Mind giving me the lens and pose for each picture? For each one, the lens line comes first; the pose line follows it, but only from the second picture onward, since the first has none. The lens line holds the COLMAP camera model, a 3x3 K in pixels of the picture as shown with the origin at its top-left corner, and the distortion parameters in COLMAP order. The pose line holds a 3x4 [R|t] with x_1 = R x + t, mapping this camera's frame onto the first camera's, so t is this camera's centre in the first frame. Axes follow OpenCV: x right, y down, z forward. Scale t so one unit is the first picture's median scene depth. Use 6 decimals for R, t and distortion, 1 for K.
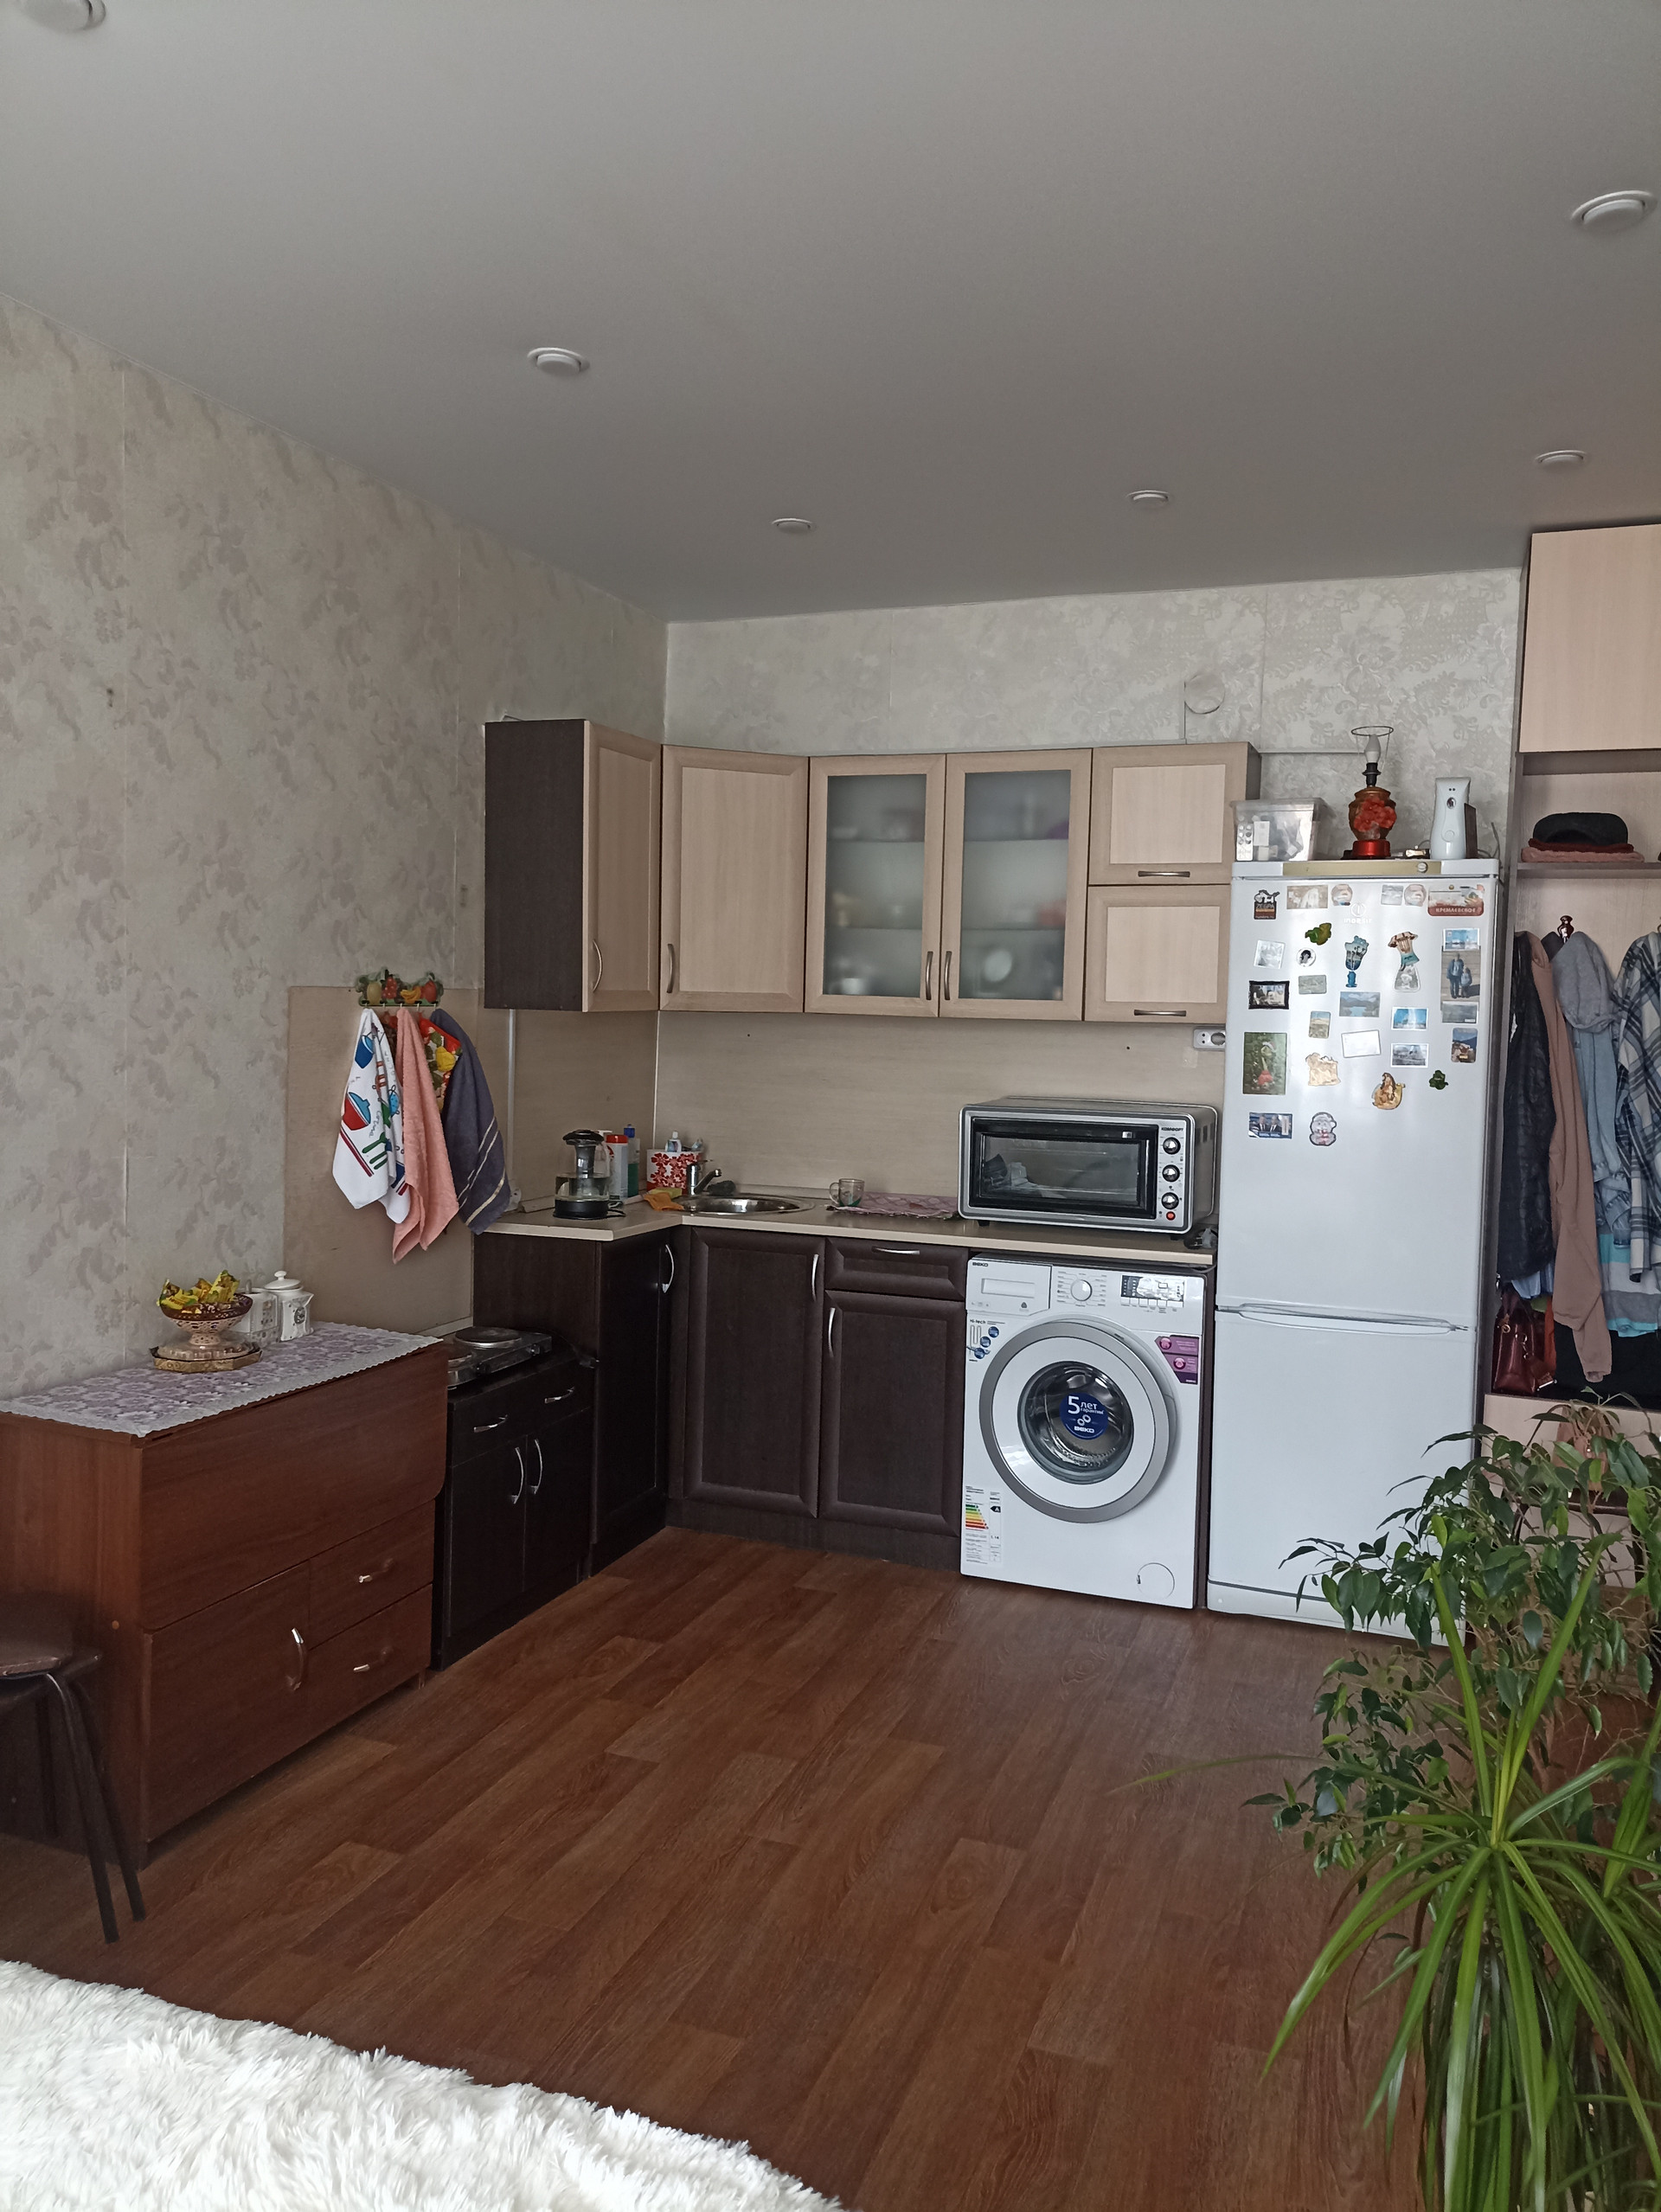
lens RADIAL K [[1623.8, 0, 830.1], [0, 1623.8, 1108.1], [0, 0, 1]] dist [0.007260, -0.015606]
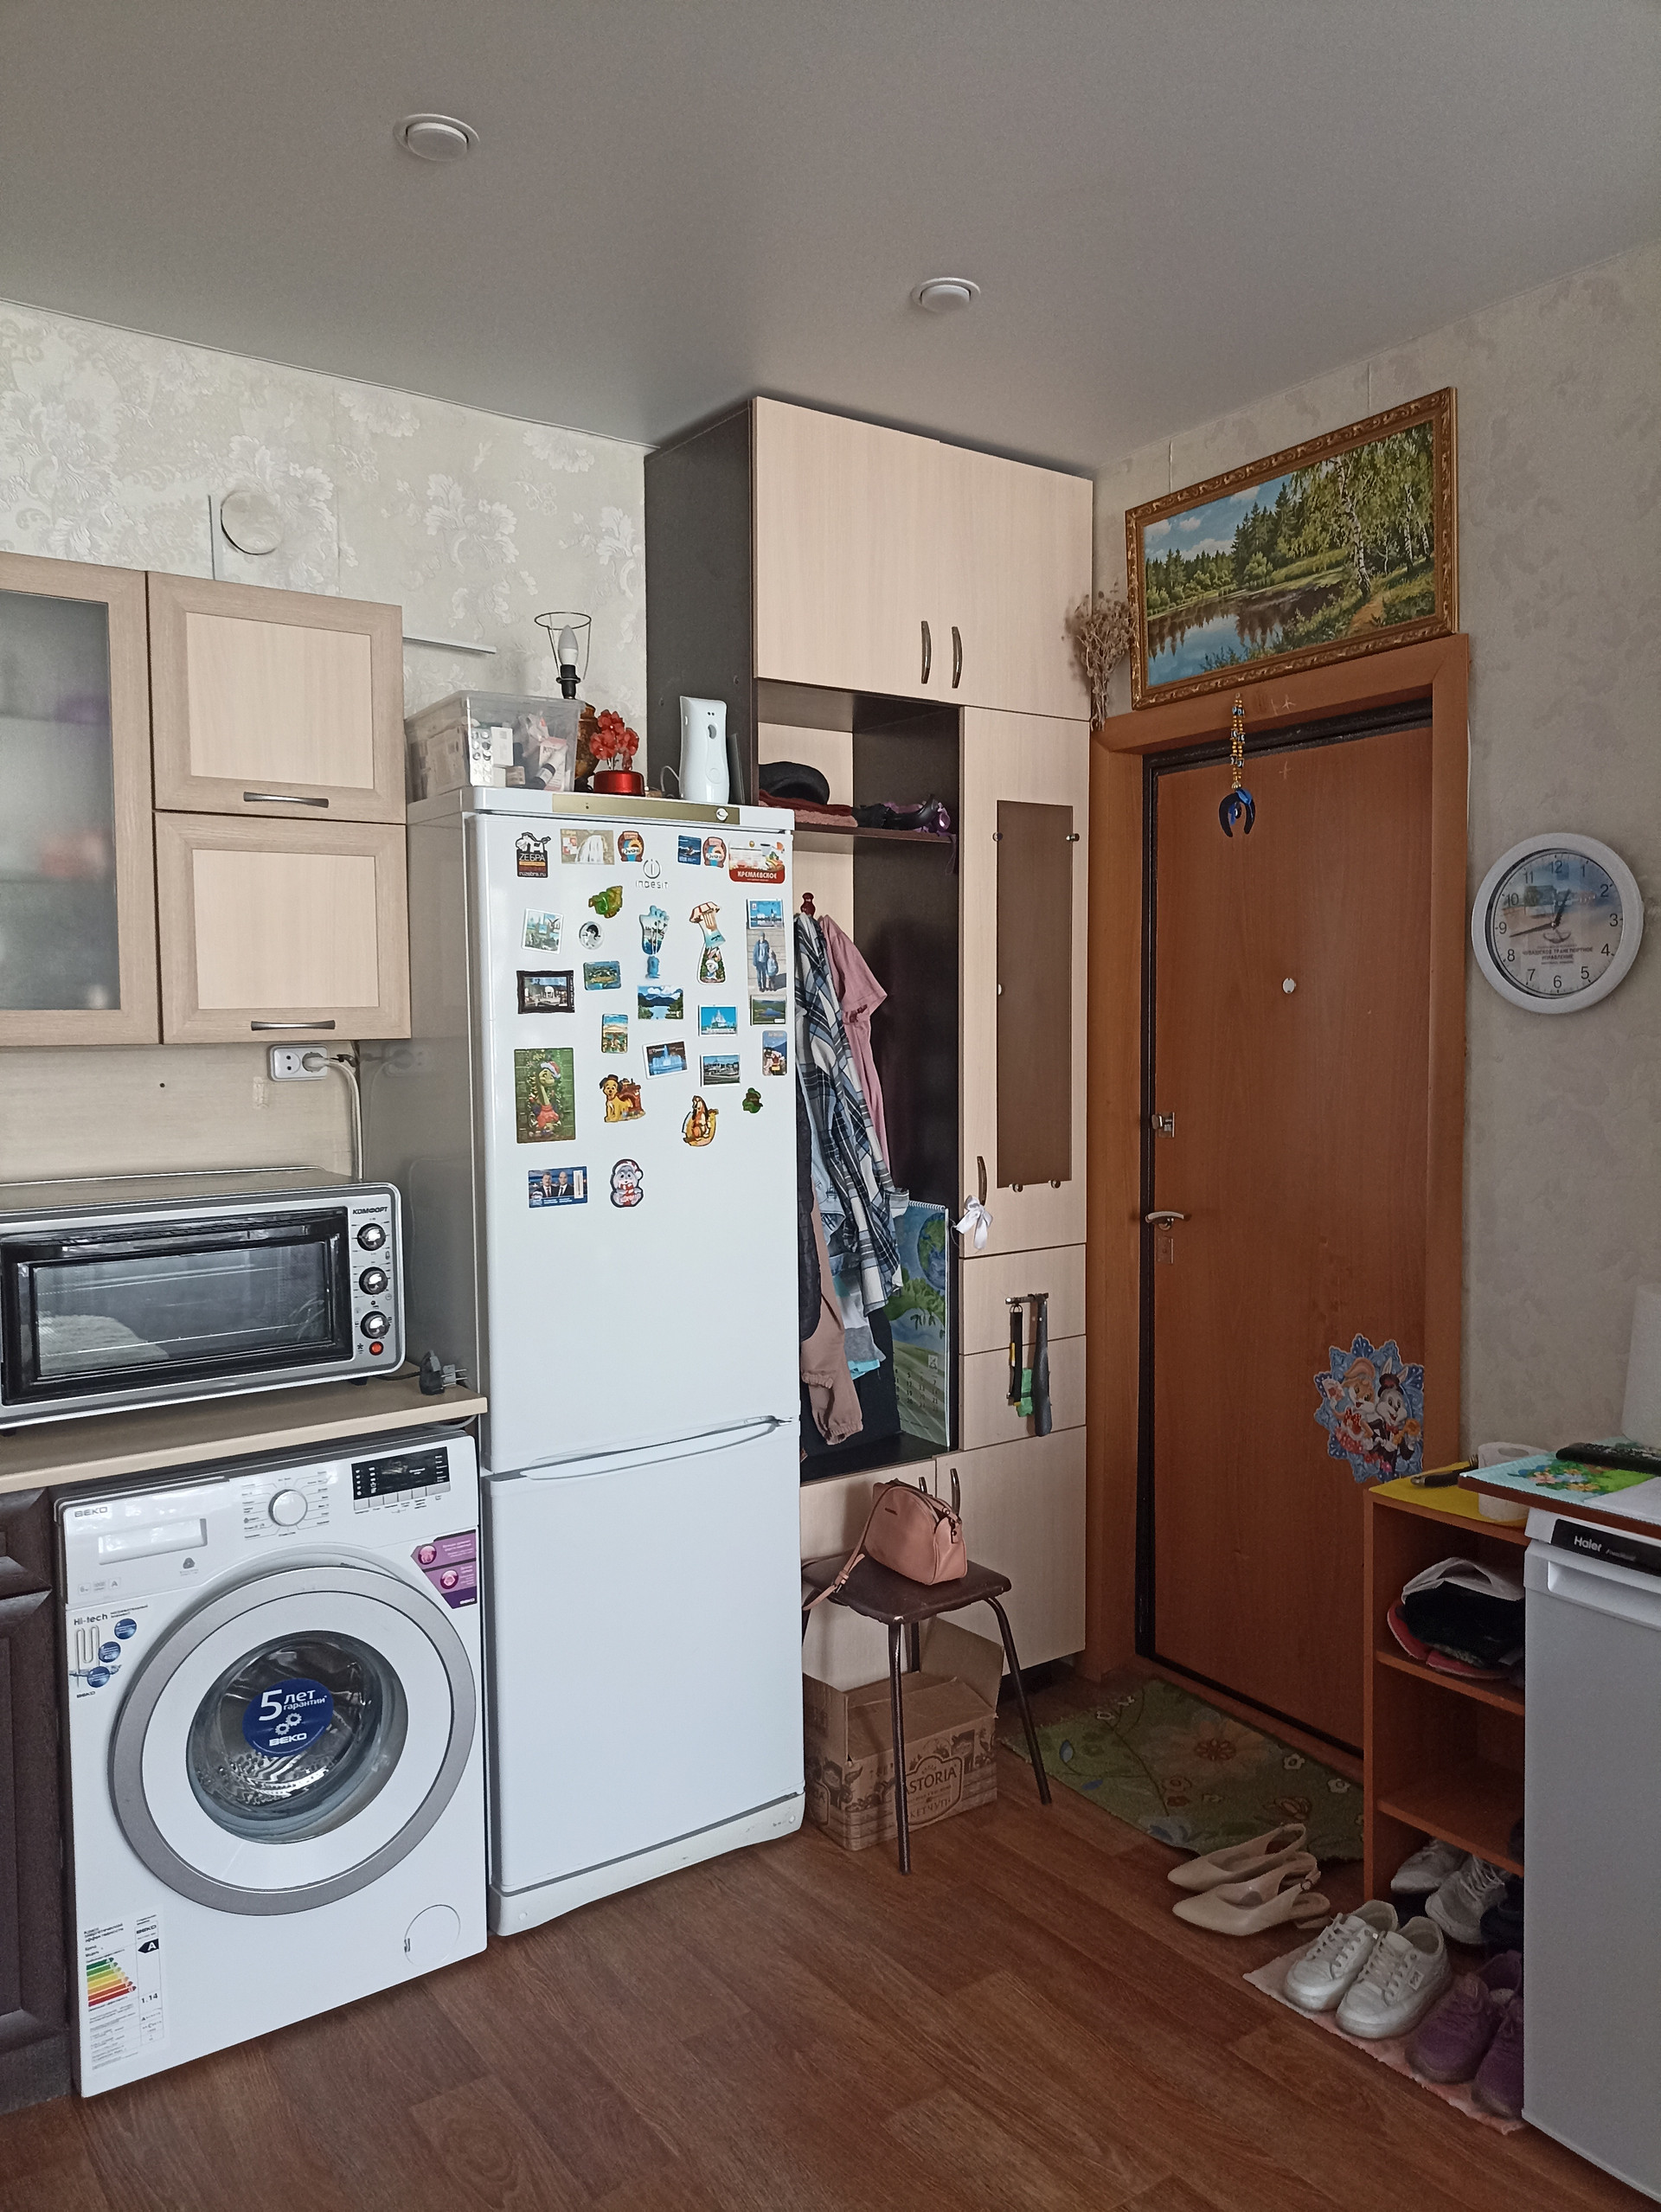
lens RADIAL K [[1623.8, 0, 834.2], [0, 1623.8, 1095.5], [0, 0, 1]] dist [0.007260, -0.015606]
pose [[0.546345, -0.070632, 0.834577, -0.219902], [0.075152, 0.996553, 0.035143, -0.041376], [-0.834182, 0.043520, 0.549770, 0.532673]]
